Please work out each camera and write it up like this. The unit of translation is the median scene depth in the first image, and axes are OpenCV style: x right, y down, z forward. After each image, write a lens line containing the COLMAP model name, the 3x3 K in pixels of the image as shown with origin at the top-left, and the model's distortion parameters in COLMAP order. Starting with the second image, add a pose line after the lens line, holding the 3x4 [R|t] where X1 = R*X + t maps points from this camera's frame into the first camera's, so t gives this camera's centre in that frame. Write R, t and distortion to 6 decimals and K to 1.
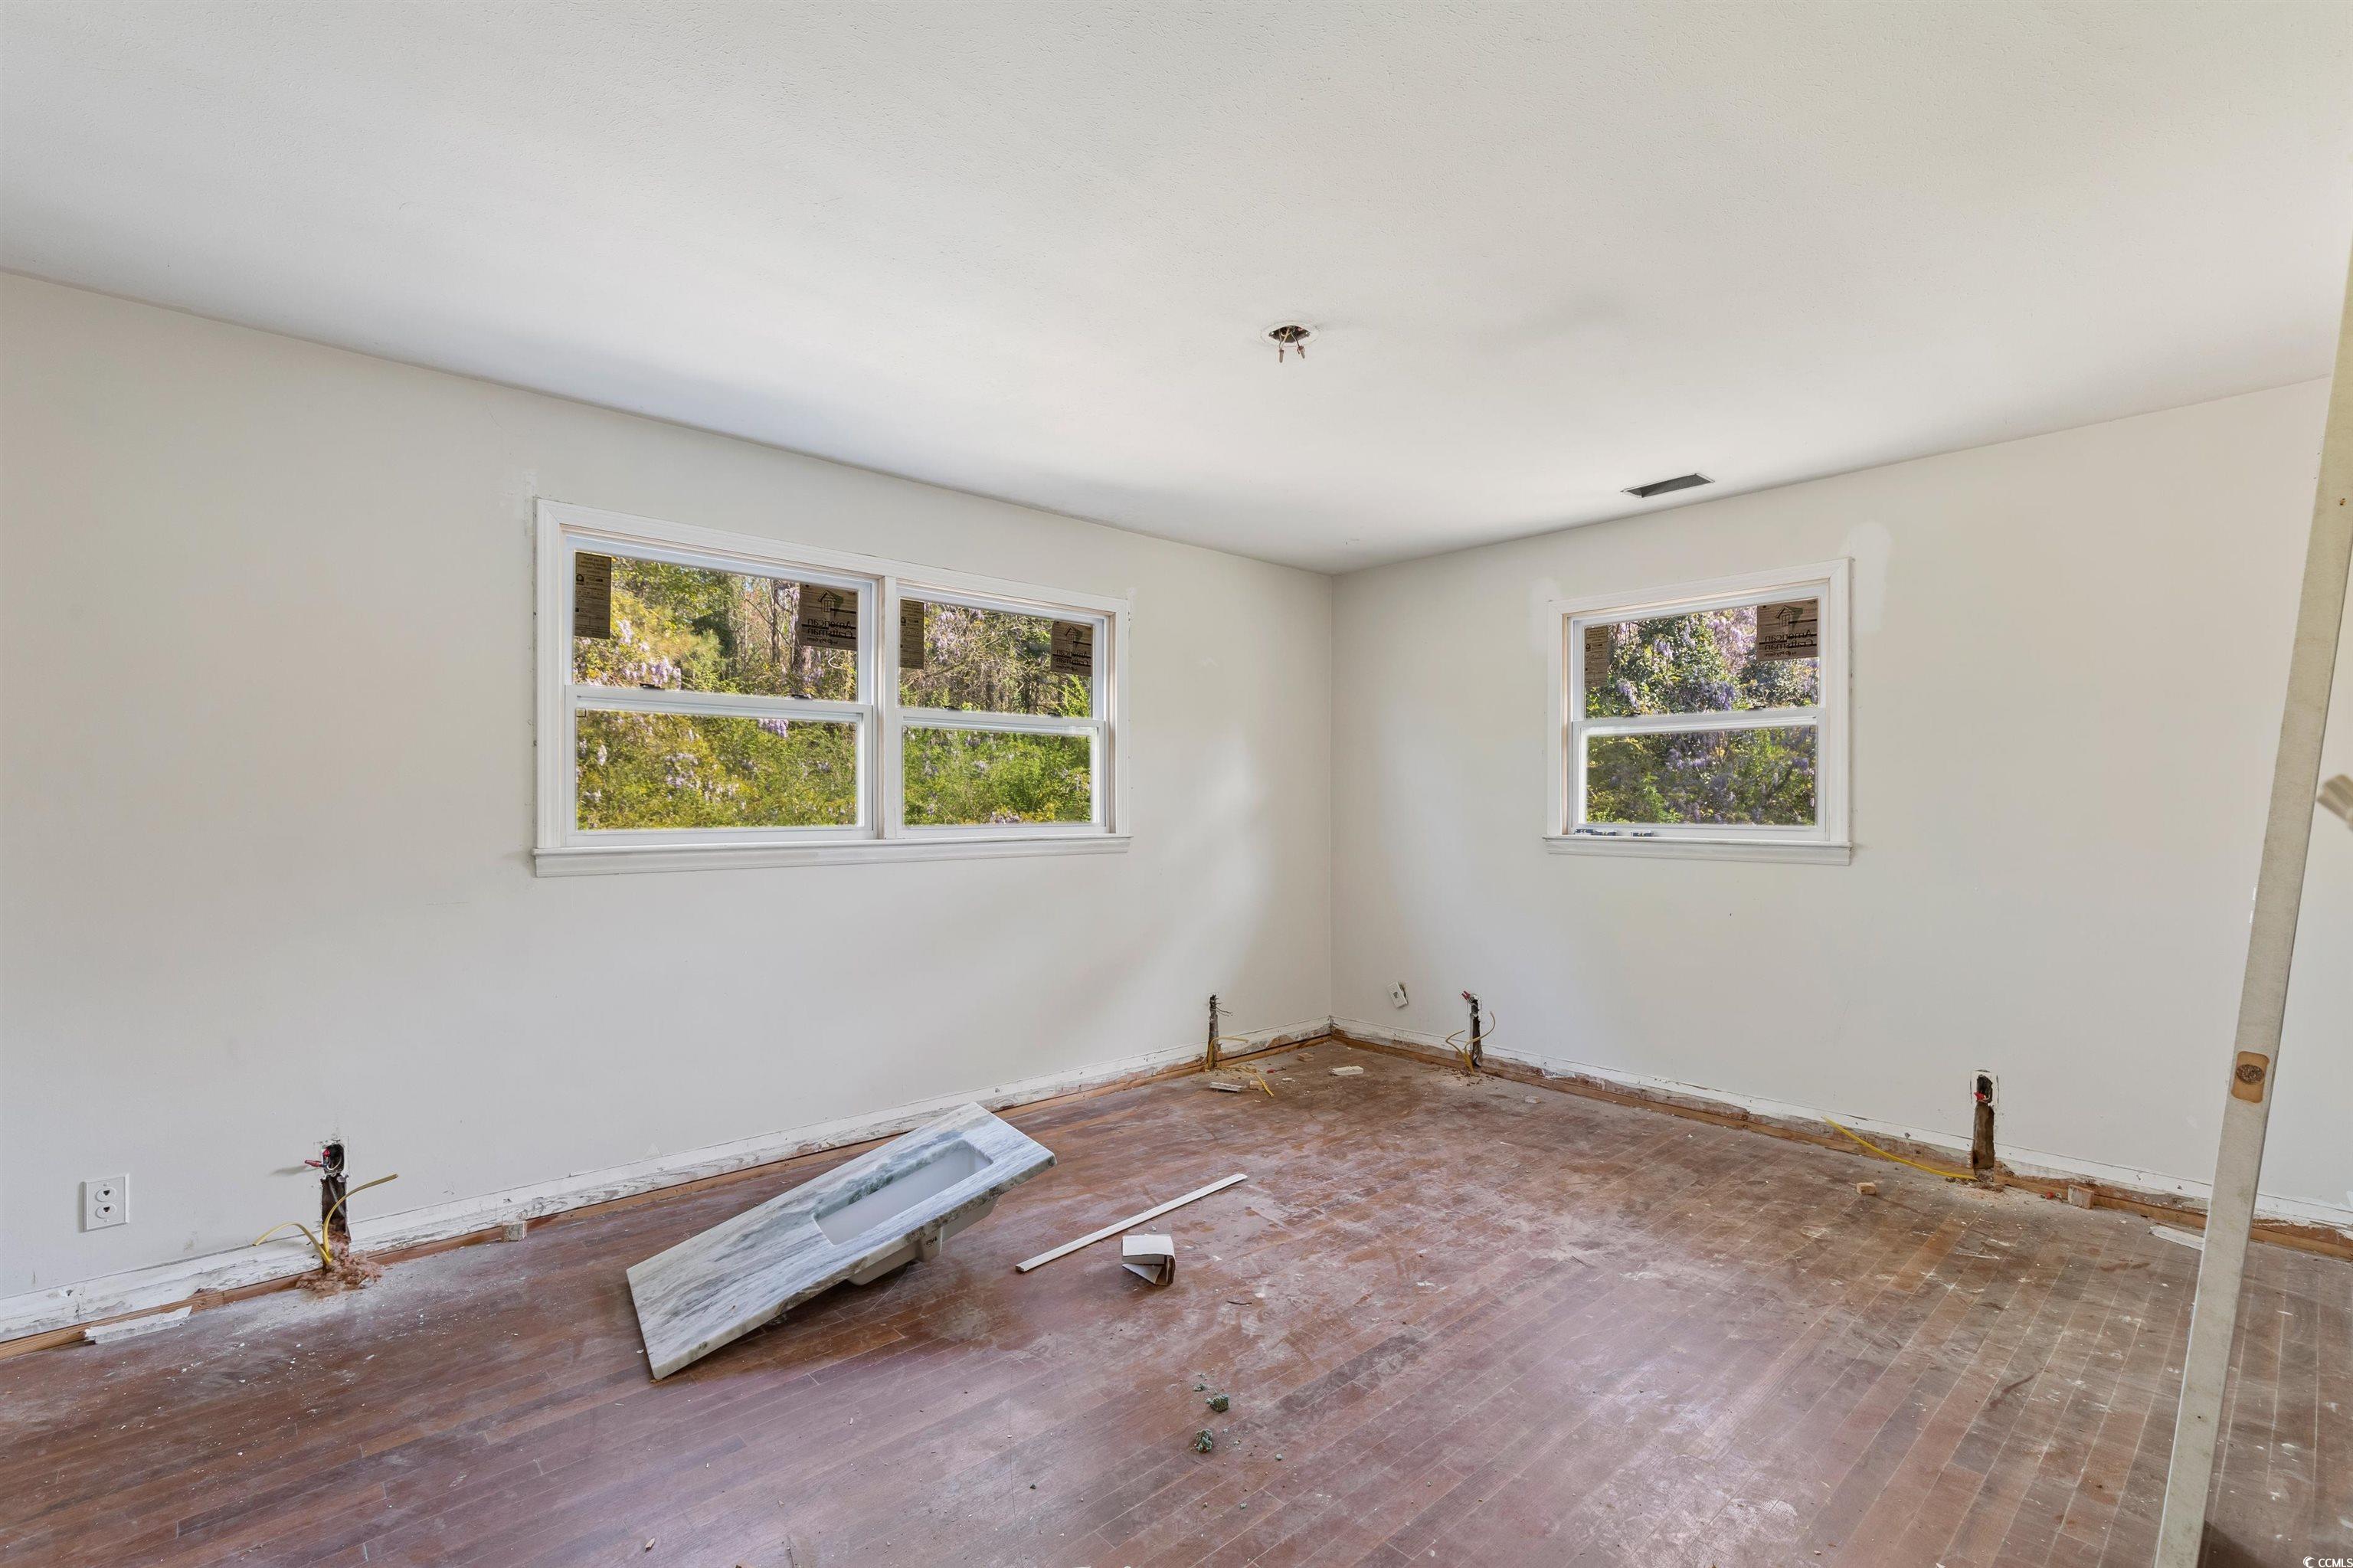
lens RADIAL K [[1062.1, 0, 1190.6], [0, 1062.1, 788.8], [0, 0, 1]] dist [-0.000830, 0.000273]
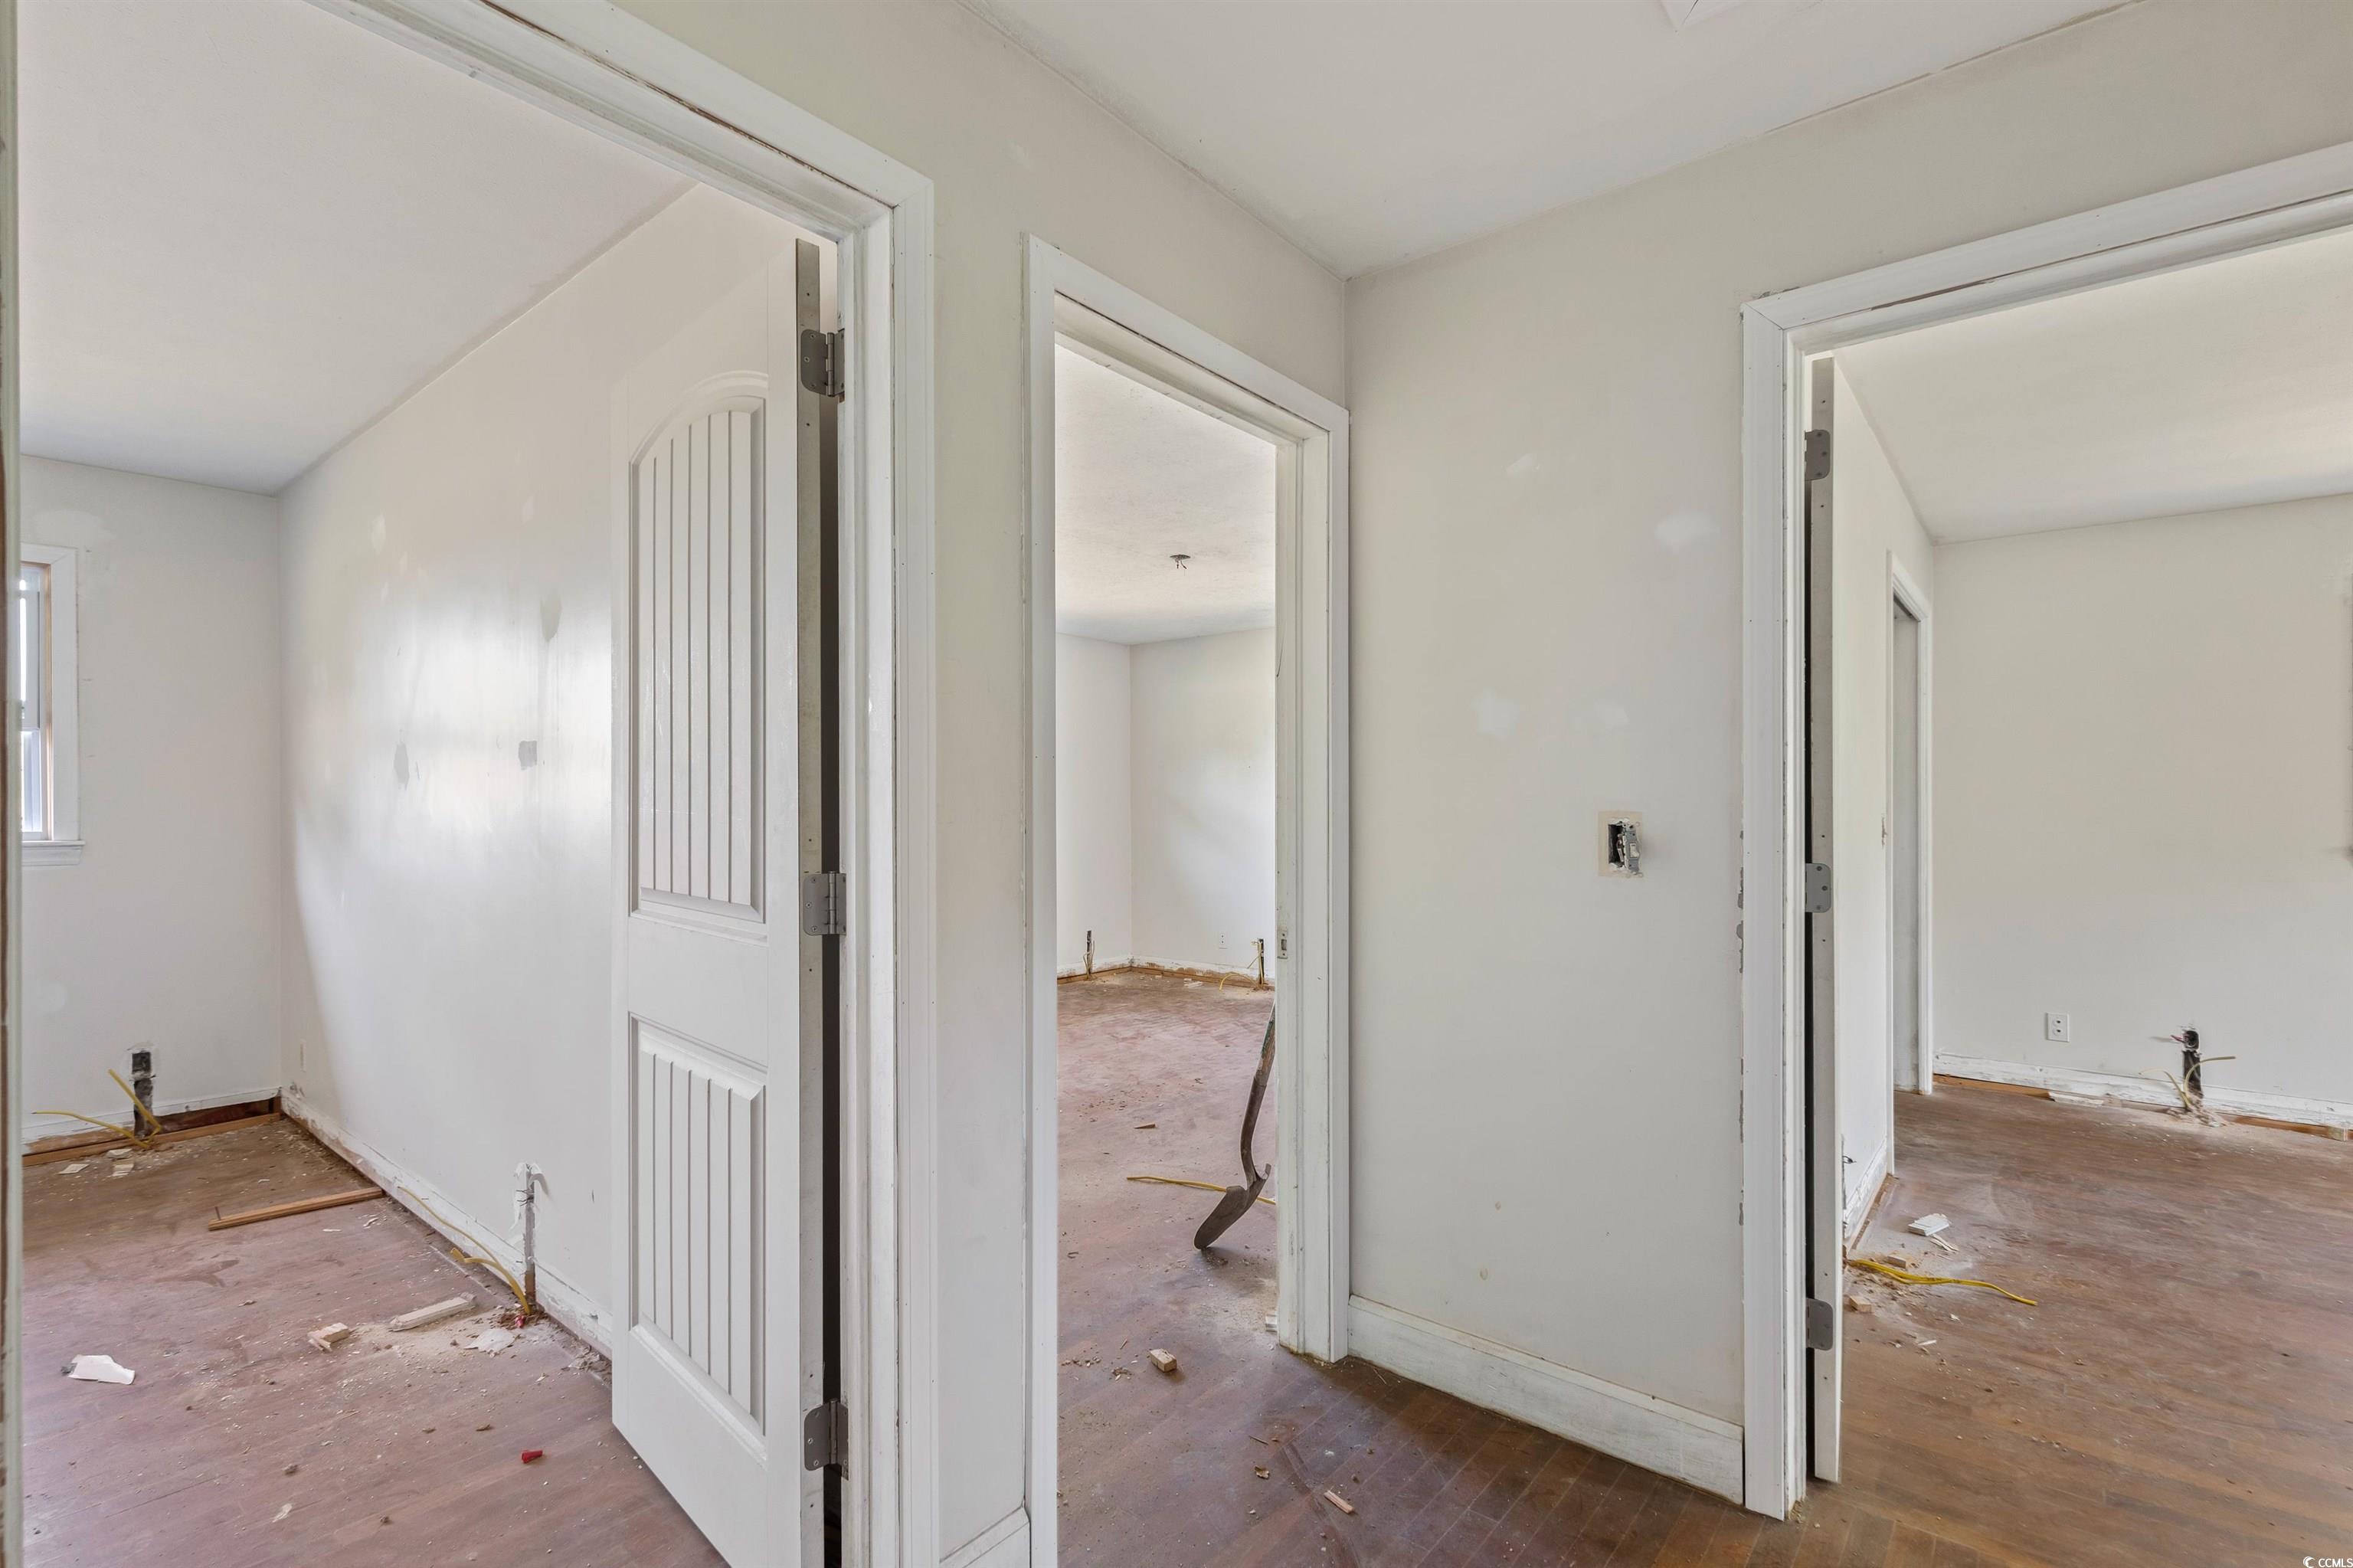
lens RADIAL K [[1062.1, 0, 1192.9], [0, 1062.1, 797.6], [0, 0, 1]] dist [-0.000830, 0.000273]
pose [[0.129636, -0.002782, -0.991558, 0.540428], [0.005543, 0.999982, -0.002081, -0.007938], [0.991546, -0.005227, 0.129649, -0.642897]]
